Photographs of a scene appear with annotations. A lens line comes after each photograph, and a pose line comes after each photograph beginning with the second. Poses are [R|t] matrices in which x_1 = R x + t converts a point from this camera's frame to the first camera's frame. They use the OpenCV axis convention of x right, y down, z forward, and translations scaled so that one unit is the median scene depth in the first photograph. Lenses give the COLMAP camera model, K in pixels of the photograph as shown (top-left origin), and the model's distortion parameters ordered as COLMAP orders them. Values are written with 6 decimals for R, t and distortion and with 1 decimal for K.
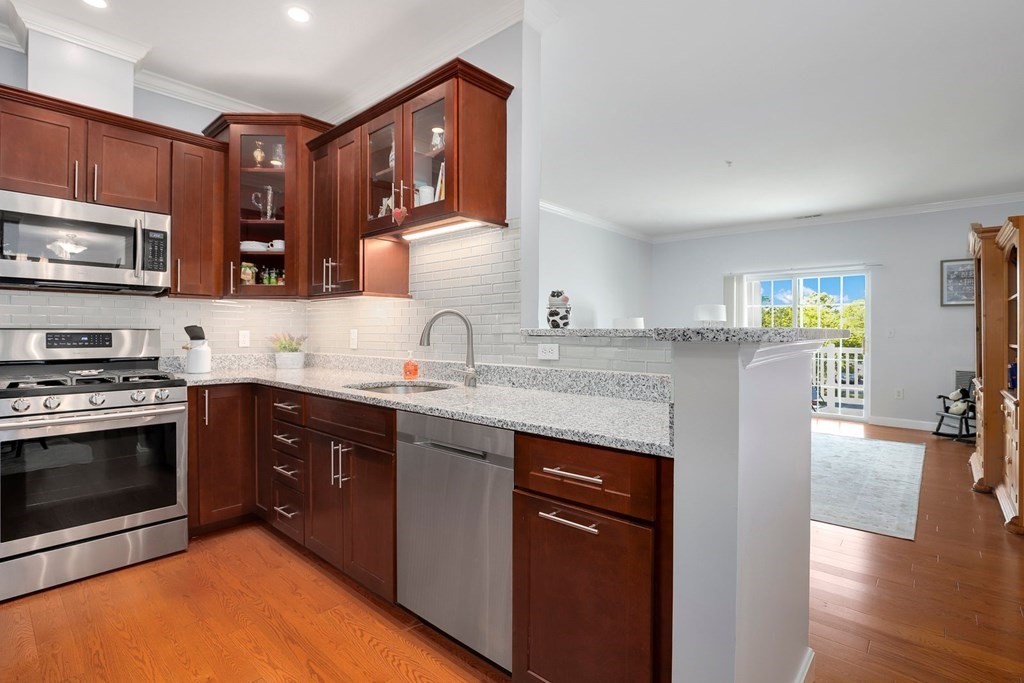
lens RADIAL K [[487.2, 0, 513.0], [0, 487.2, 332.7], [0, 0, 1]] dist [-0.017324, 0.002903]
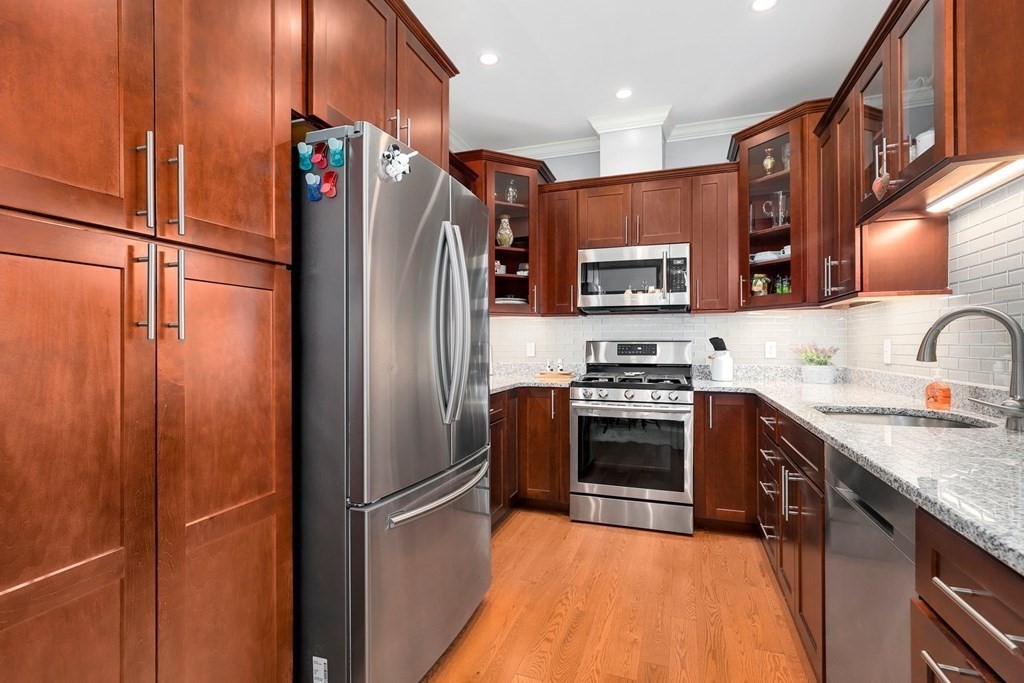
lens RADIAL K [[487.2, 0, 510.5], [0, 487.2, 343.3], [0, 0, 1]] dist [-0.017324, 0.002903]
pose [[0.370640, -0.004105, -0.928768, 0.214315], [0.002177, 0.999991, -0.003551, 0.002024], [0.928774, -0.000706, 0.370646, 0.172808]]
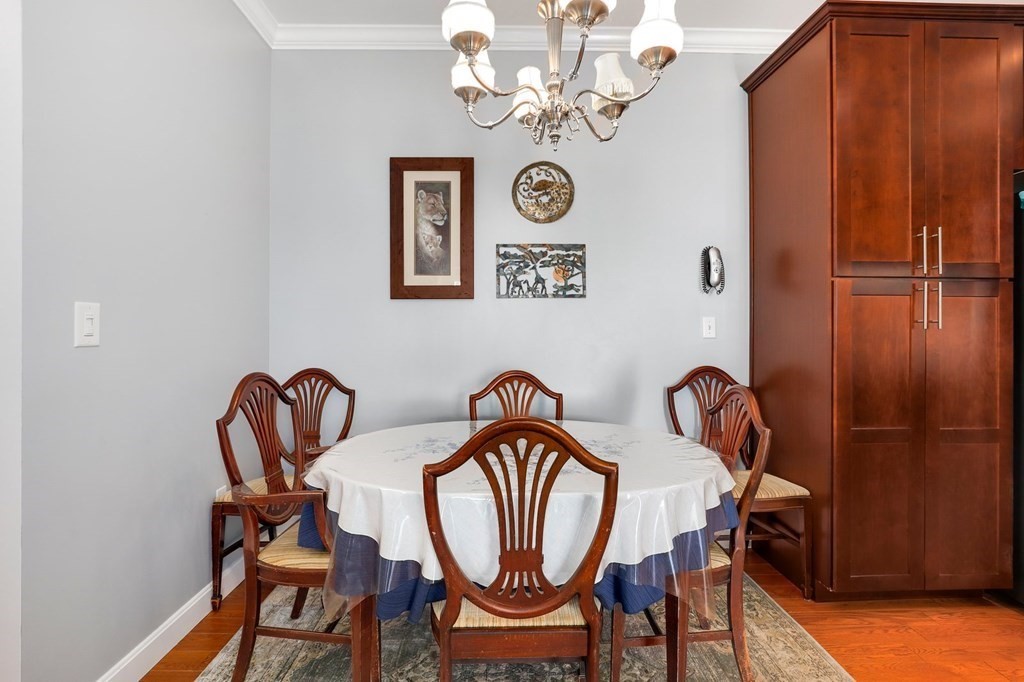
lens RADIAL K [[487.2, 0, 505.8], [0, 487.2, 329.8], [0, 0, 1]] dist [-0.017324, 0.002903]
pose [[-0.740491, -0.007101, -0.672029, 0.729153], [-0.005309, 0.999975, -0.004716, 0.005254], [0.672045, 0.000076, -0.740510, 0.169775]]
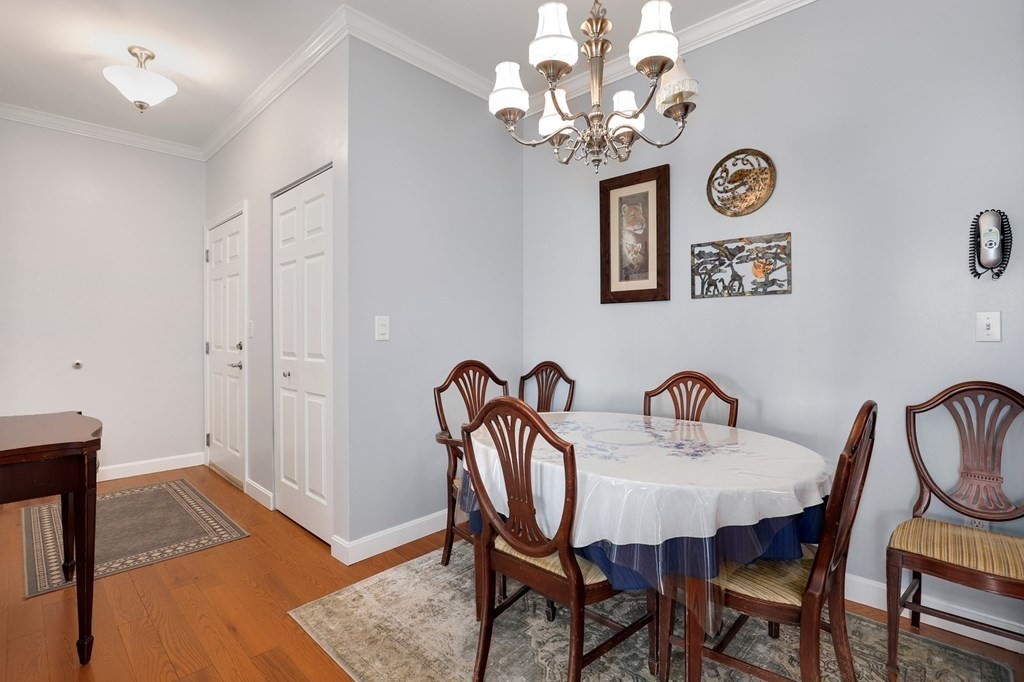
lens RADIAL K [[487.2, 0, 504.9], [0, 487.2, 332.1], [0, 0, 1]] dist [-0.017324, 0.002903]
pose [[-0.999114, -0.004241, 0.041879, 0.427041], [-0.004103, 0.999986, 0.003366, 0.002475], [-0.041893, 0.003192, -0.999117, 0.418090]]
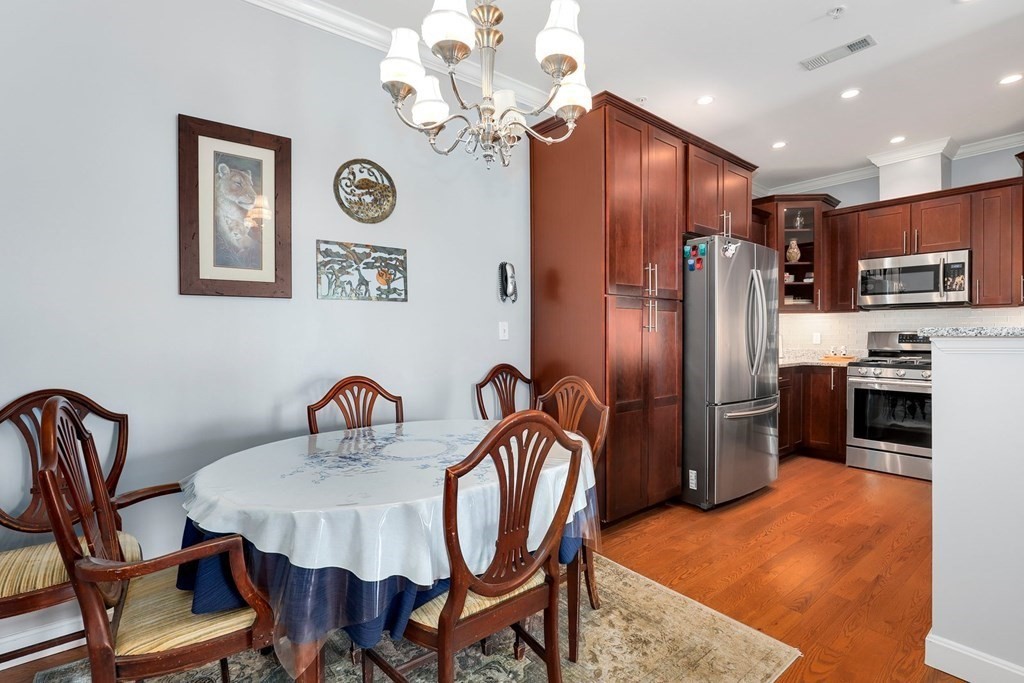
lens RADIAL K [[487.2, 0, 510.0], [0, 487.2, 341.2], [0, 0, 1]] dist [-0.017324, 0.002903]
pose [[-0.175585, 0.010552, -0.984408, 0.899876], [0.000784, 0.999944, 0.010579, 0.006028], [0.984464, 0.001086, -0.175583, -0.055824]]
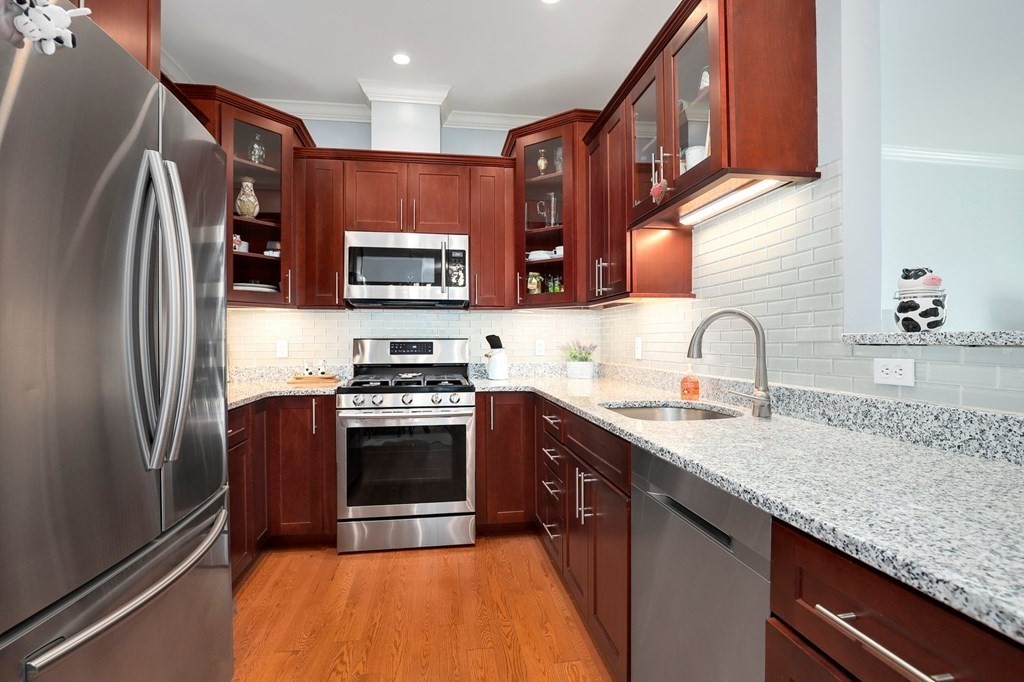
lens RADIAL K [[487.2, 0, 512.6], [0, 487.2, 341.7], [0, 0, 1]] dist [-0.017324, 0.002903]
pose [[0.769710, -0.003374, -0.638385, 0.074708], [0.004718, 0.999989, 0.000403, 0.000034], [0.638377, -0.003322, 0.769717, 0.214696]]
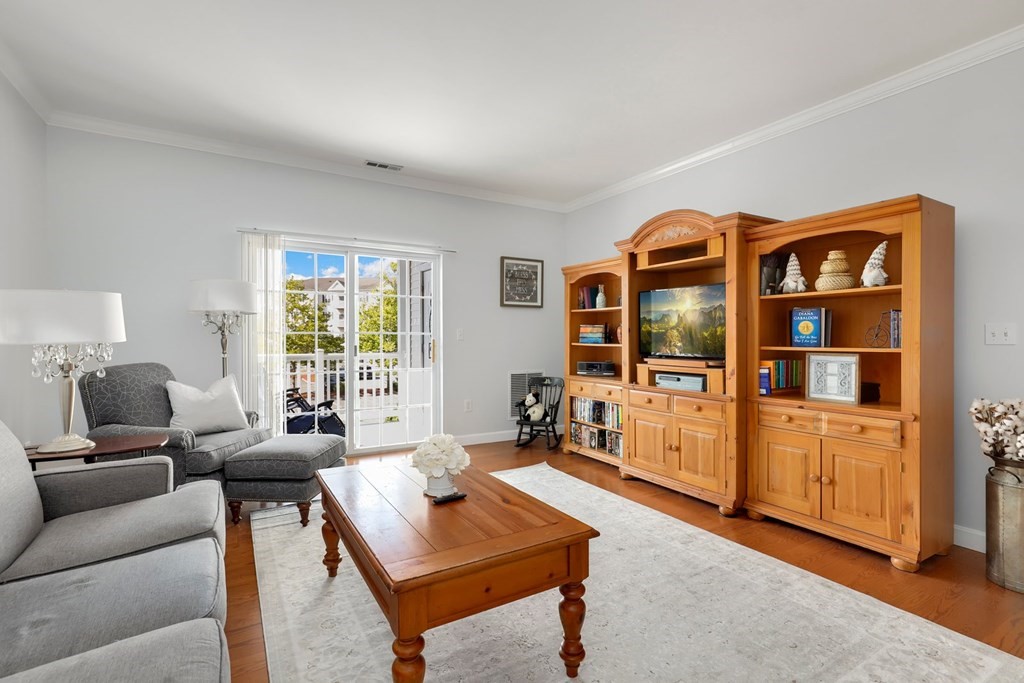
lens RADIAL K [[478.0, 0, 515.3], [0, 478.0, 337.5], [0, 0, 1]] dist [0.004515, -0.001059]
pose [[0.305424, -0.004326, 0.952207, 0.041801], [0.001855, 0.999990, 0.003948, 0.006197], [-0.952215, 0.000561, 0.305429, 1.519005]]
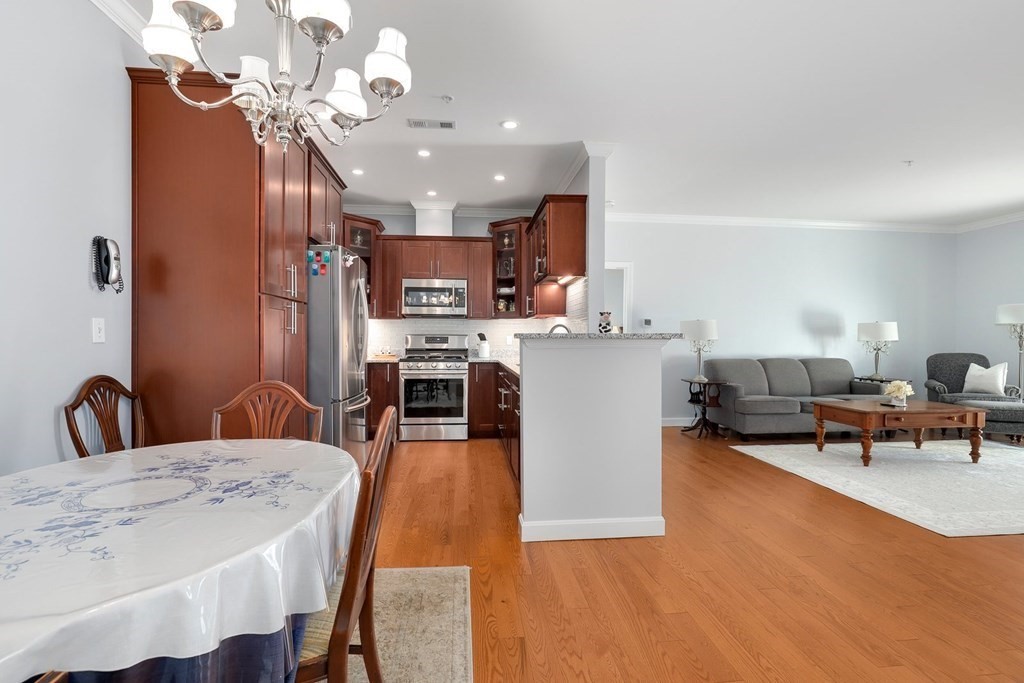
lens RADIAL K [[487.2, 0, 523.0], [0, 487.2, 344.6], [0, 0, 1]] dist [-0.017324, 0.002903]
pose [[0.744000, 0.010281, -0.668100, 0.872625], [-0.001995, 0.999911, 0.013165, 0.006041], [0.668176, -0.008462, 0.743955, -0.393498]]
